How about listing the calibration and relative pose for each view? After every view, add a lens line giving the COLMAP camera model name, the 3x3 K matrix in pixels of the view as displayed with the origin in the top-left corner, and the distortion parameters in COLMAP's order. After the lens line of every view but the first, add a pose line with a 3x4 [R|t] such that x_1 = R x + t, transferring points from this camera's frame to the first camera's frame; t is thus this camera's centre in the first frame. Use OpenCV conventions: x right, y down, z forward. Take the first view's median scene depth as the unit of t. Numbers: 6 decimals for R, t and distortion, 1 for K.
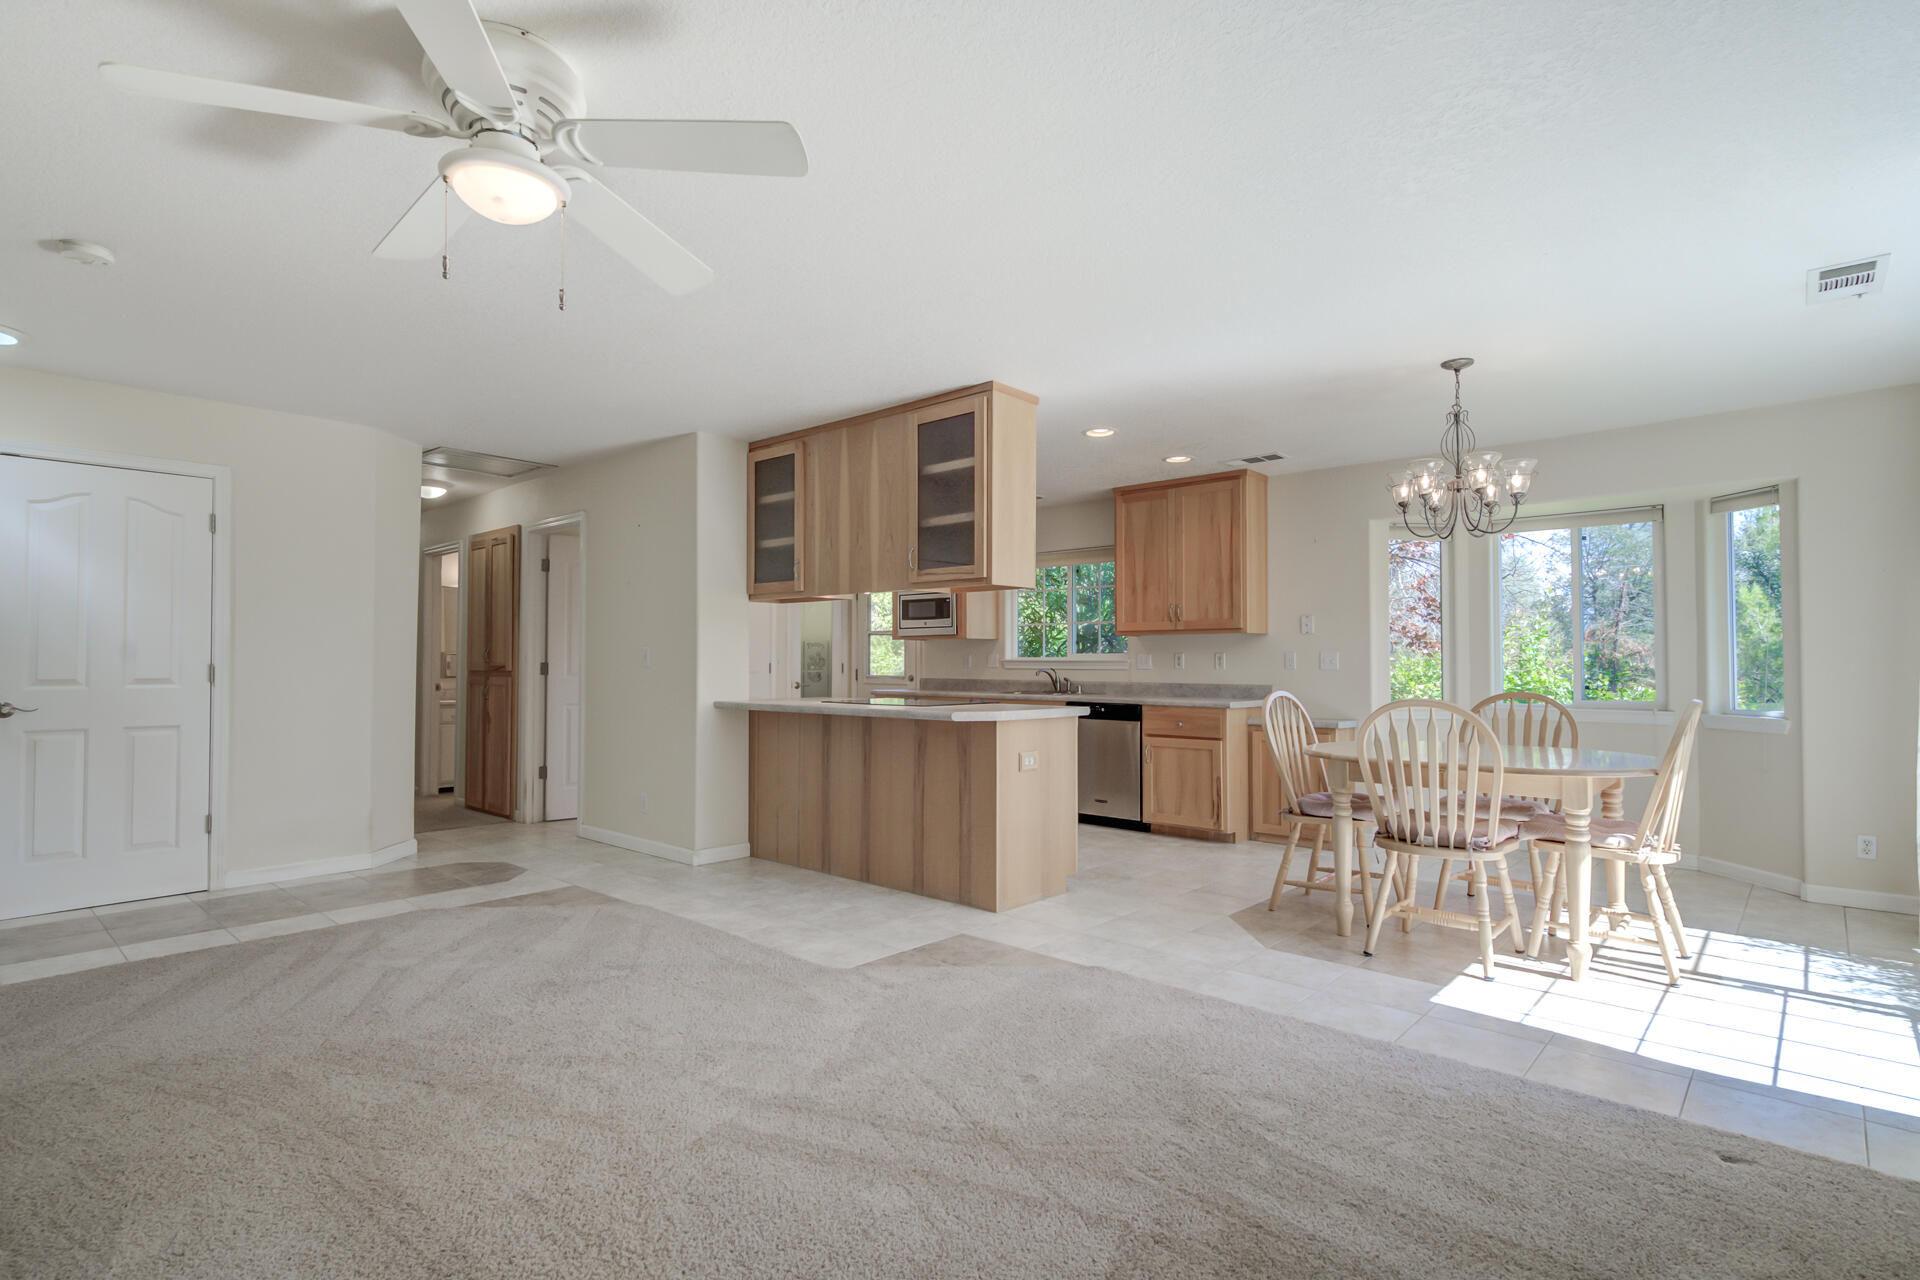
lens RADIAL K [[928.1, 0, 959.6], [0, 928.1, 648.7], [0, 0, 1]] dist [0.013318, -0.003678]
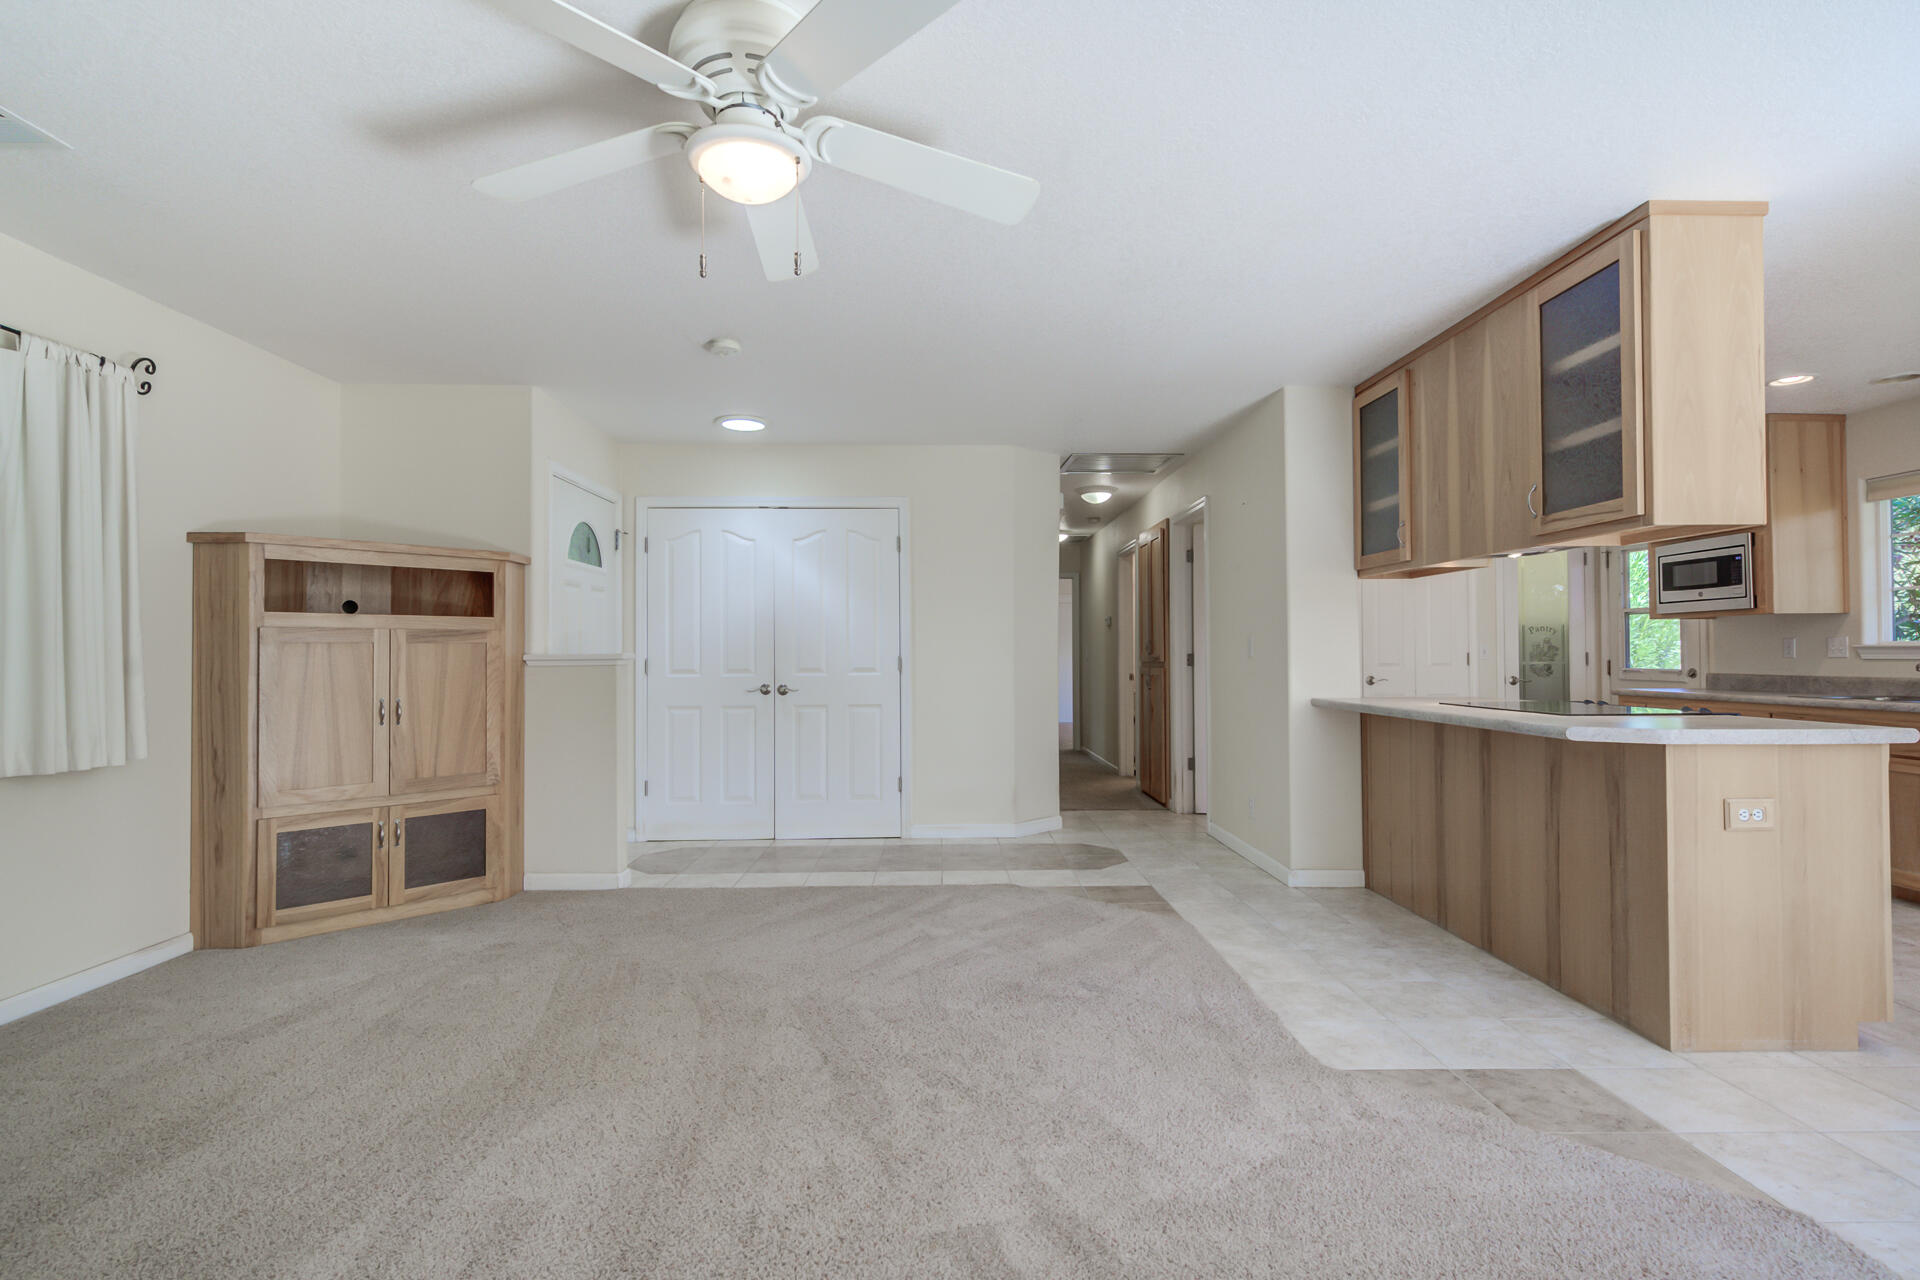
lens RADIAL K [[928.1, 0, 968.3], [0, 928.1, 643.4], [0, 0, 1]] dist [0.013318, -0.003678]
pose [[0.691887, -0.014074, -0.721868, 0.160273], [0.017119, 0.999849, -0.003085, 0.004333], [0.721803, -0.010223, 0.692024, 0.214878]]
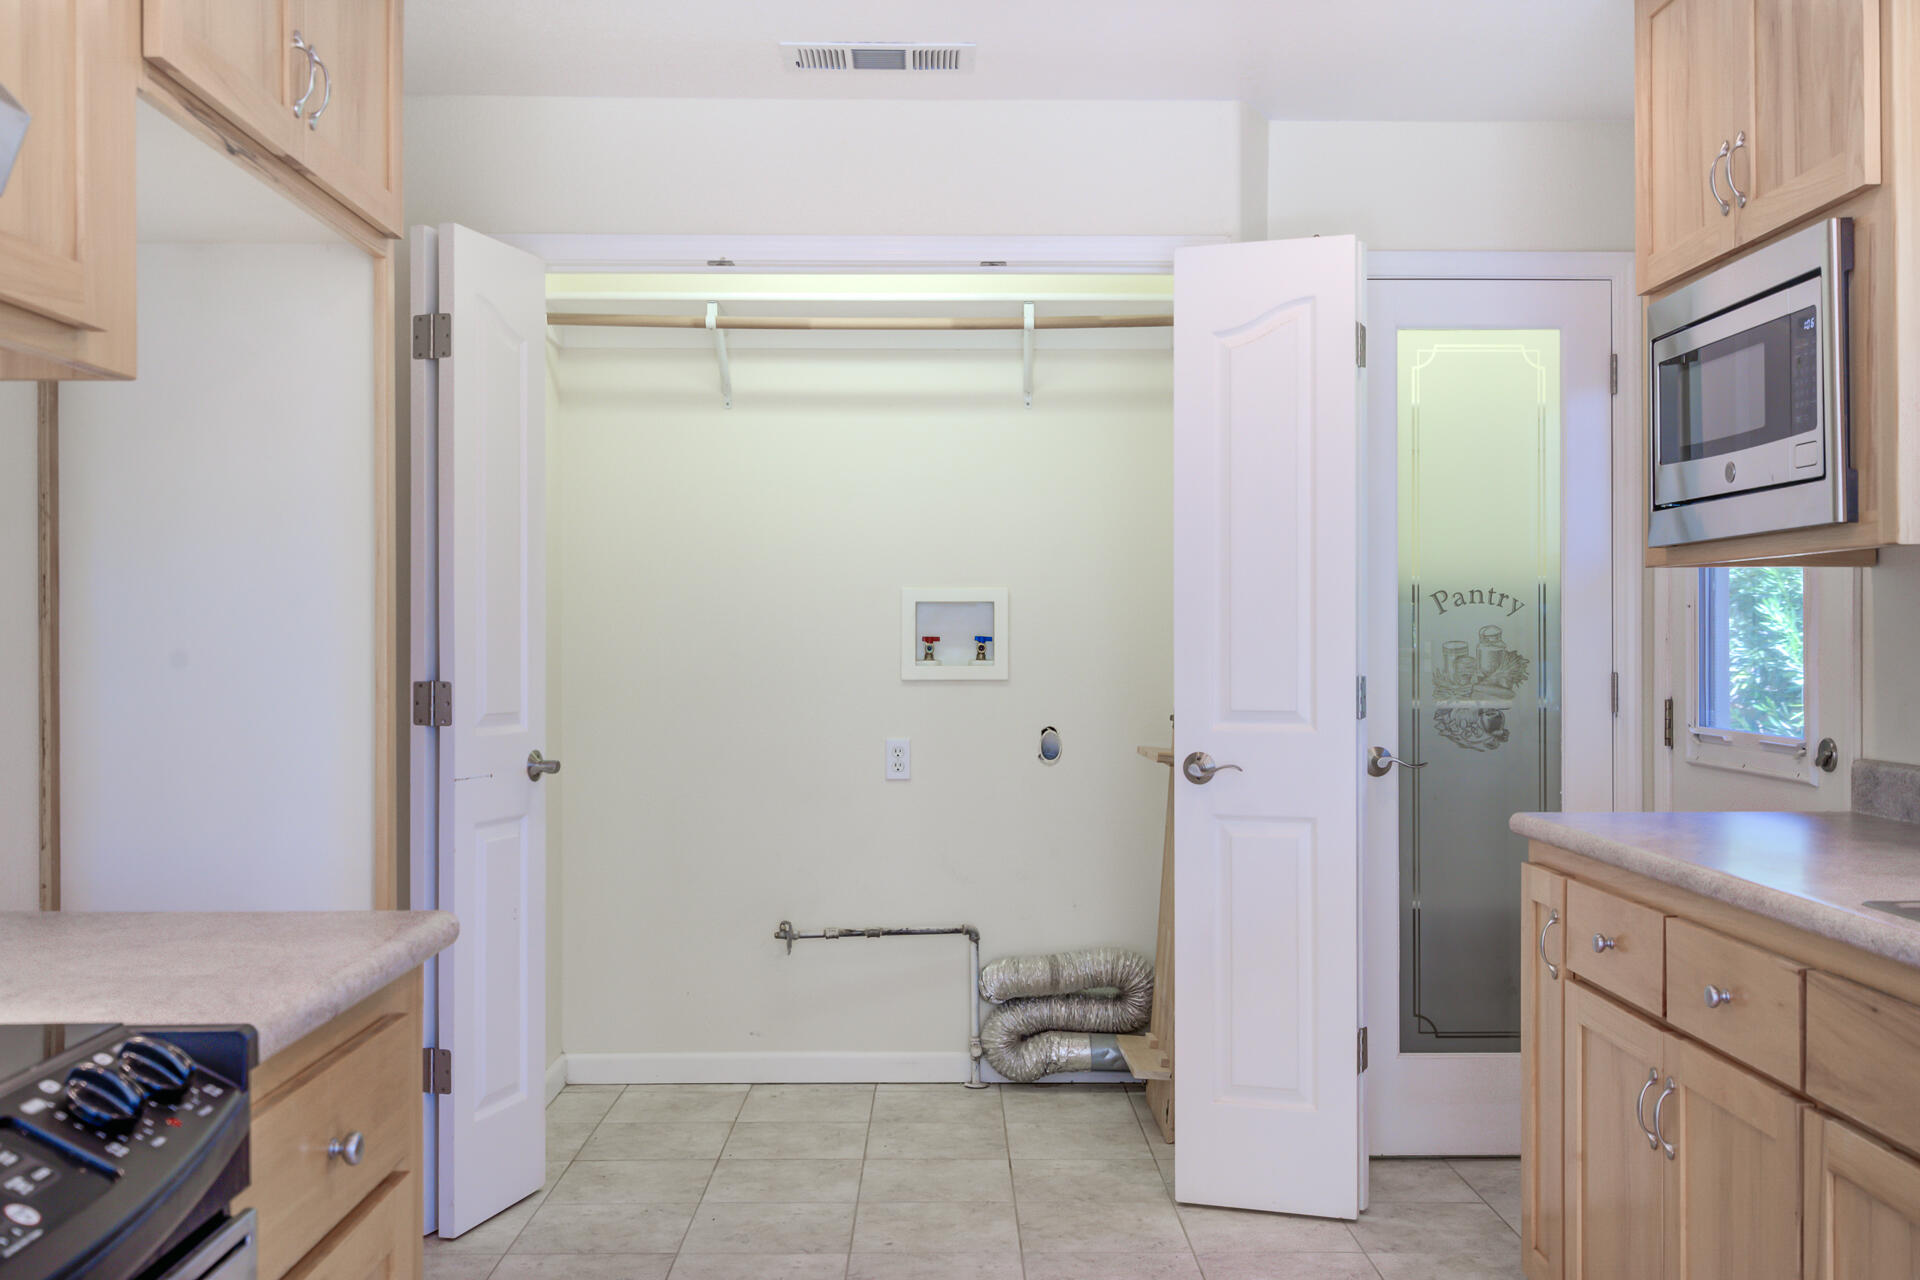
lens RADIAL K [[1868.1, 0, 965.9], [0, 1868.1, 638.6], [0, 0, 1]] dist [-0.003513, 0.000000]
pose [[0.687982, -0.001831, -0.725725, 0.230699], [0.013156, 0.999864, 0.009949, -0.000069], [0.725608, -0.016392, 0.687913, 1.152302]]
